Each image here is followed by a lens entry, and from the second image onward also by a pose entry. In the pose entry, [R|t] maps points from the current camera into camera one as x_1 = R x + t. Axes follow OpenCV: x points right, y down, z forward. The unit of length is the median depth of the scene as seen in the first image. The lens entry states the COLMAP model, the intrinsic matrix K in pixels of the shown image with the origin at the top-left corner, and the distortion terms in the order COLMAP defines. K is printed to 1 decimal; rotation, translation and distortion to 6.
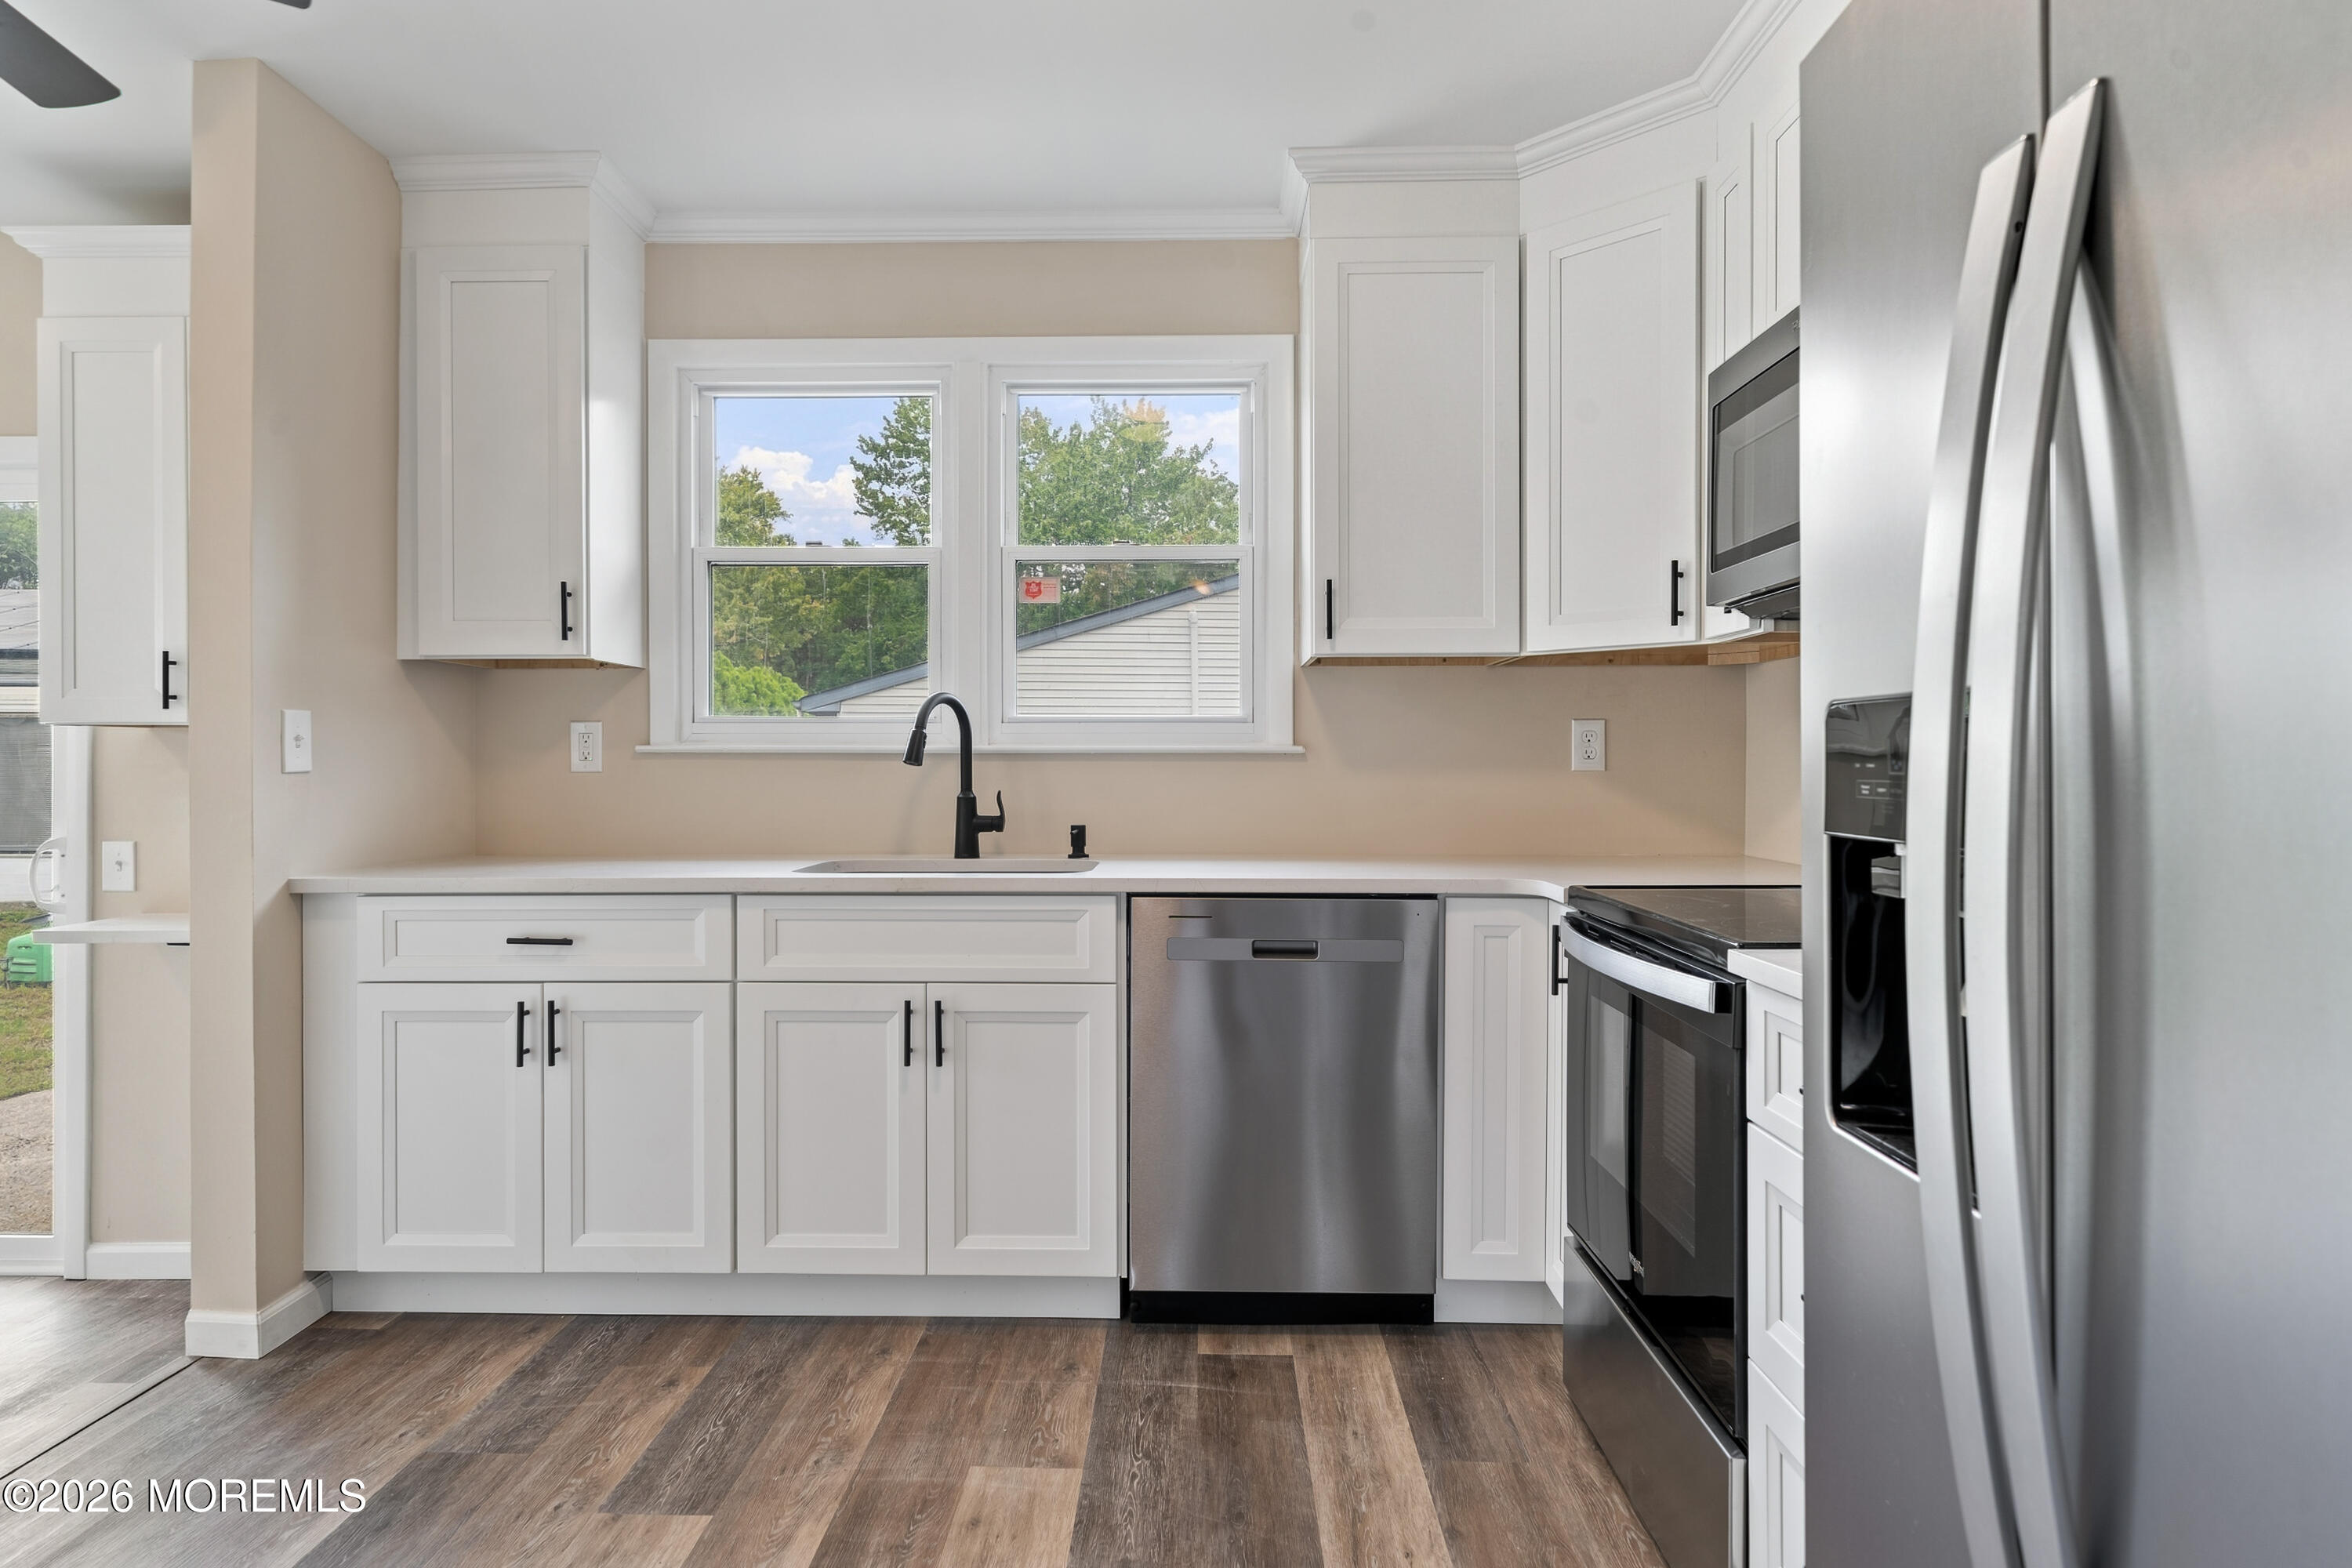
lens RADIAL K [[1344.1, 0, 1177.6], [0, 1344.1, 773.8], [0, 0, 1]] dist [-0.002140, -0.000185]
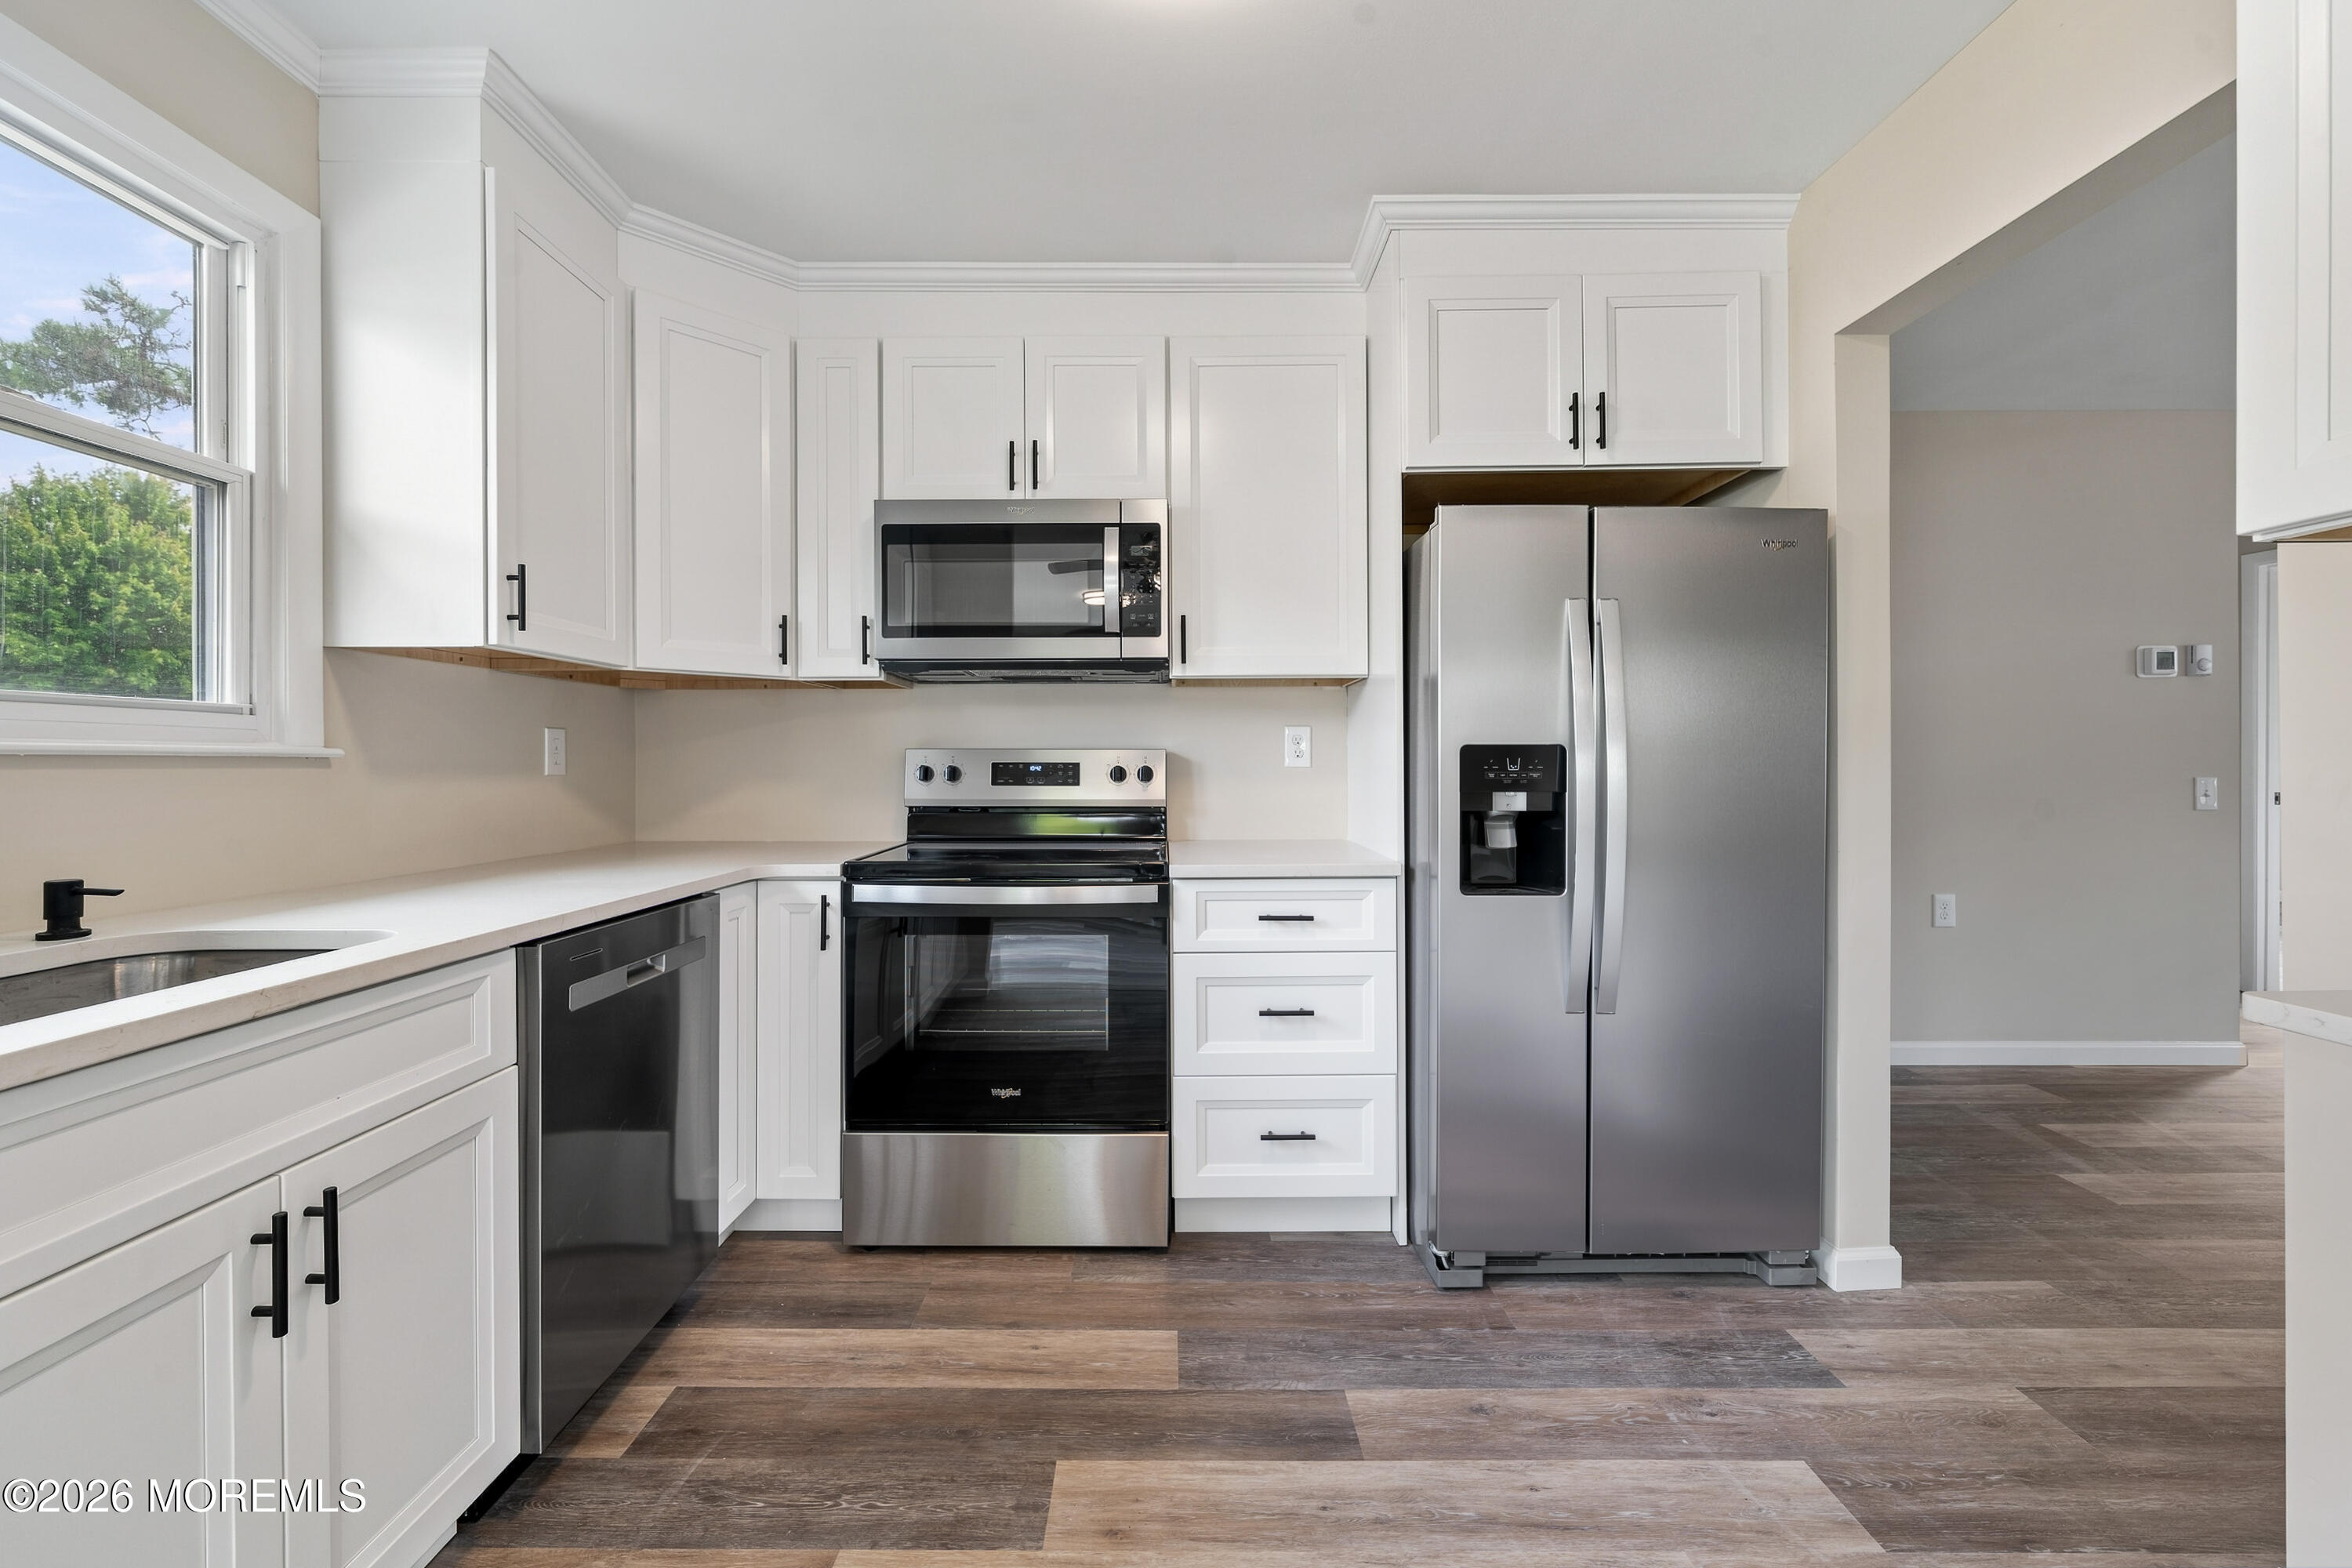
lens RADIAL K [[952.4, 0, 1162.8], [0, 952.4, 769.4], [0, 0, 1]] dist [-0.001827, 0.000023]
pose [[-0.015495, -0.006033, 0.999862, -0.585738], [0.009018, 0.999940, 0.006174, -0.008662], [-0.999839, 0.009112, -0.015439, 0.648105]]
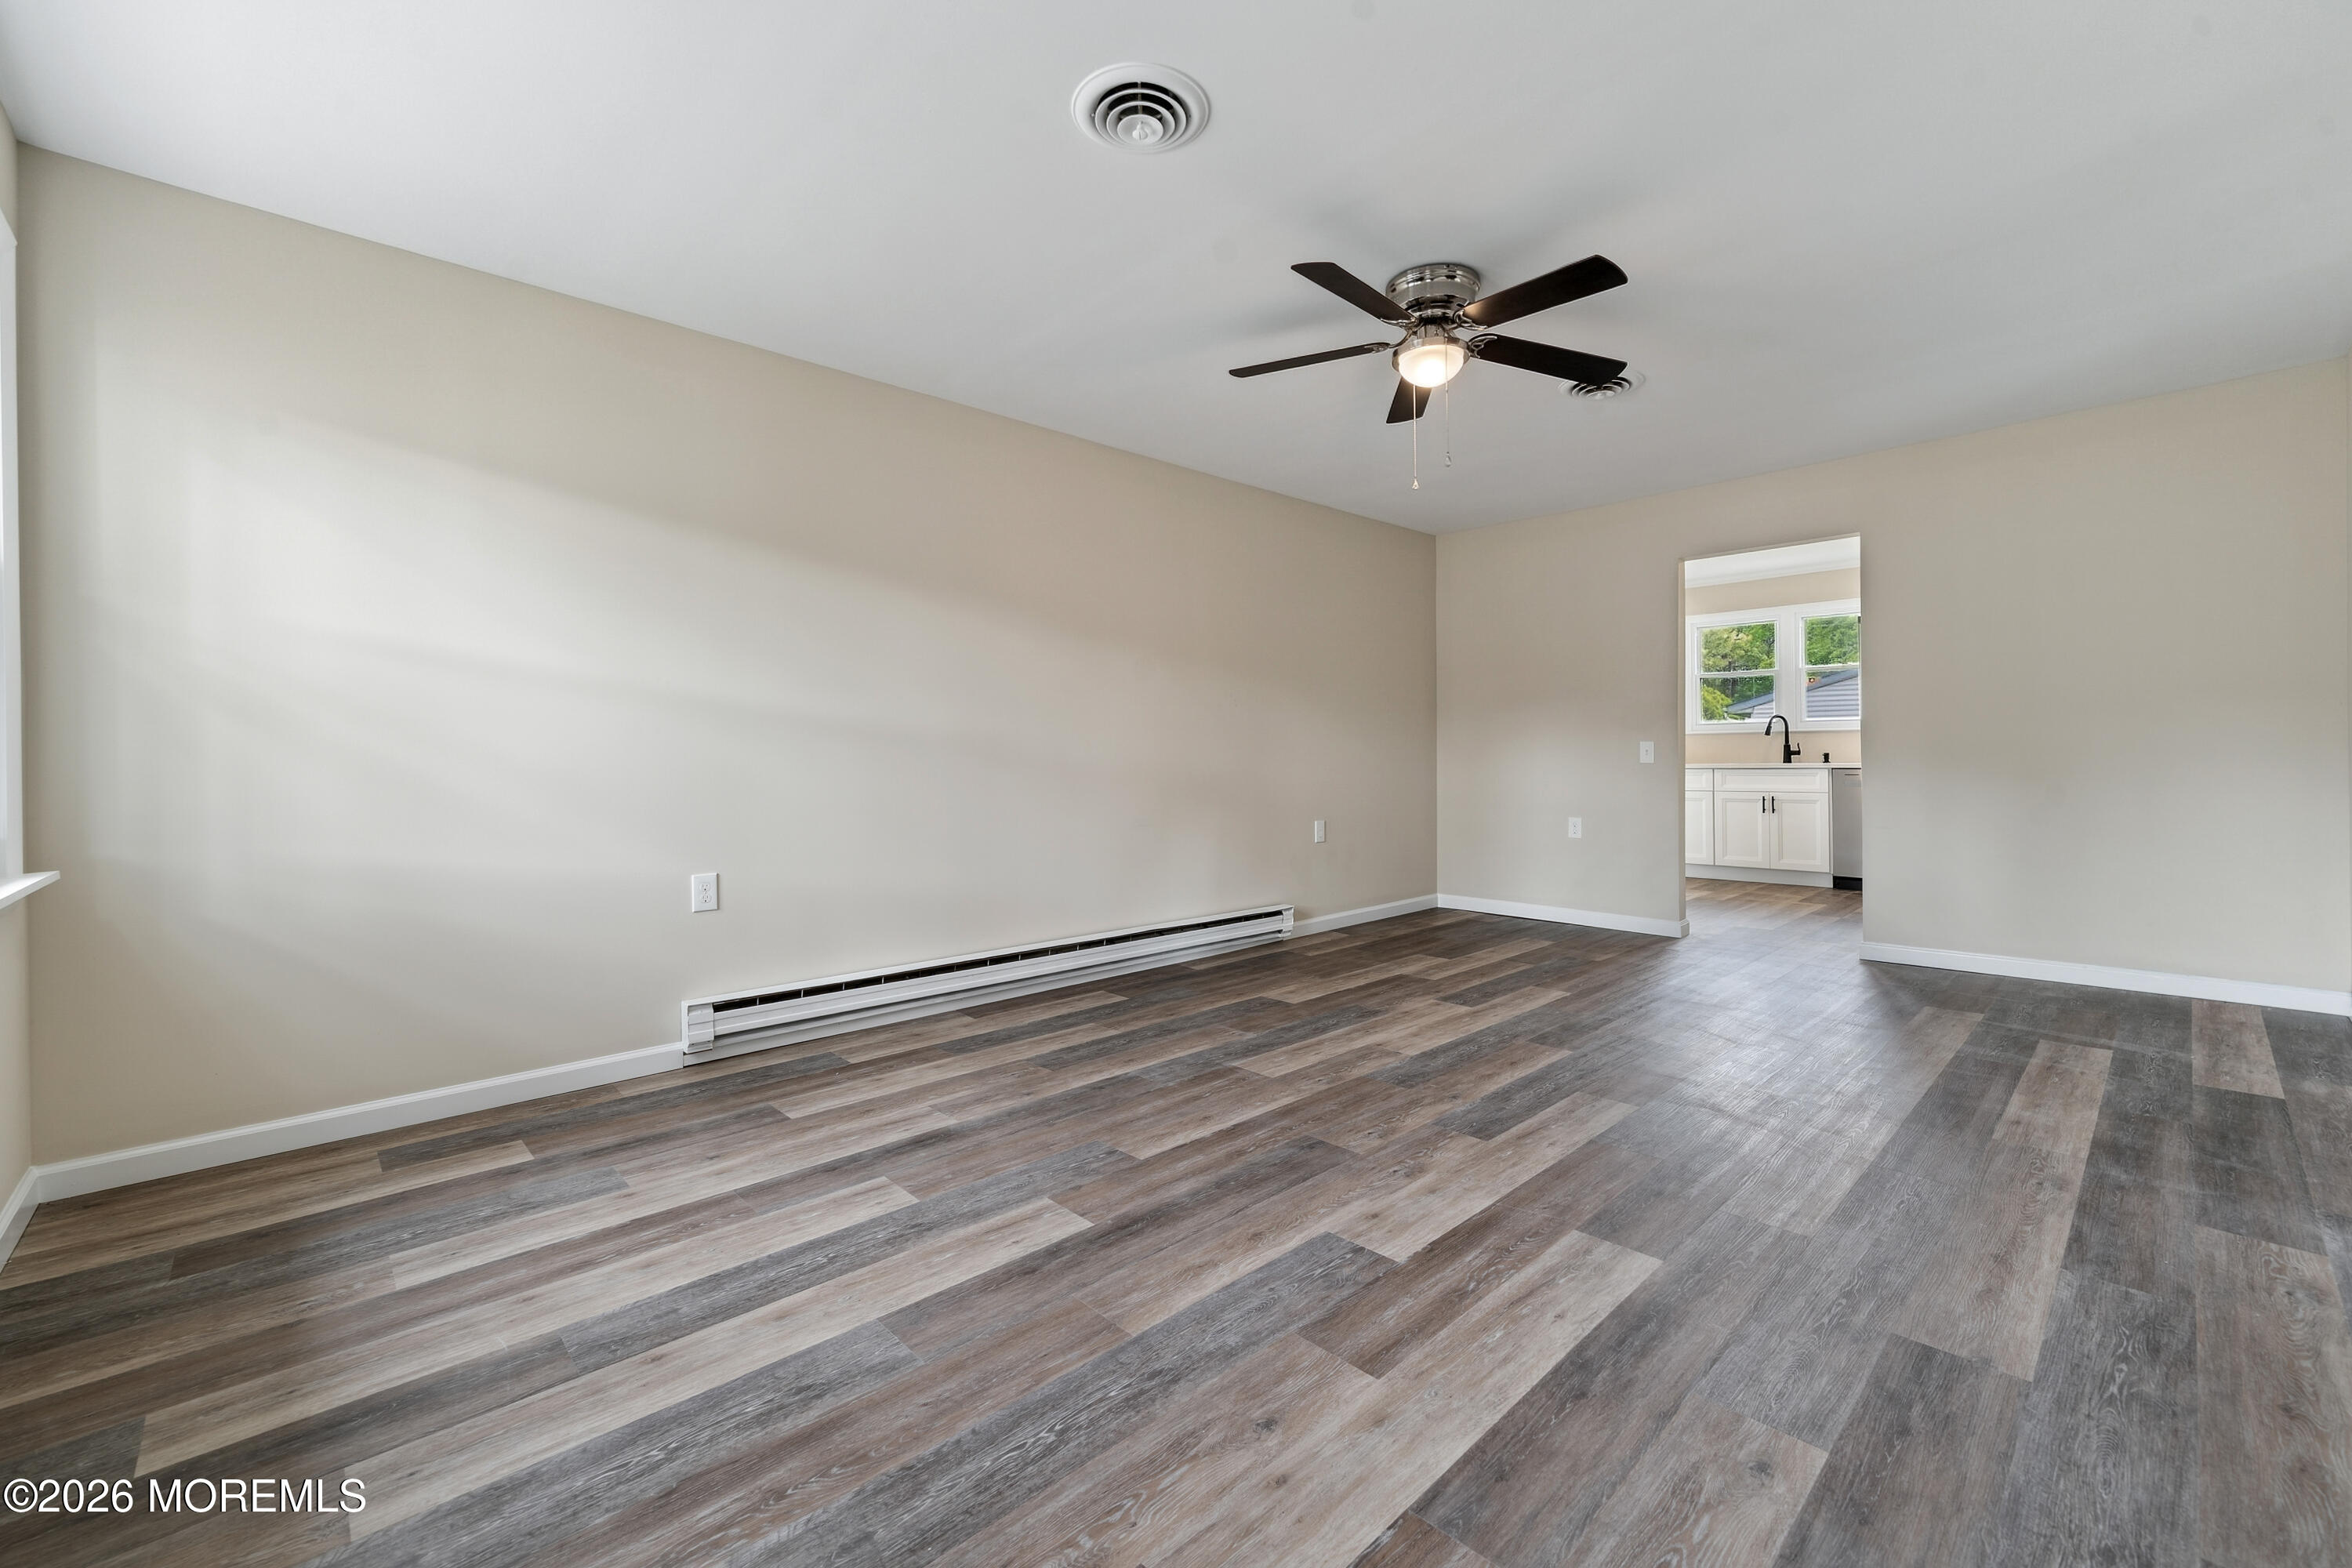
lens RADIAL K [[952.4, 0, 1162.8], [0, 952.4, 769.4], [0, 0, 1]] dist [-0.001827, 0.000023]
pose [[0.691879, 0.005714, -0.721991, 0.570013], [0.001575, 0.999954, 0.009424, 0.064060], [0.722012, -0.007657, 0.691838, -2.104289]]
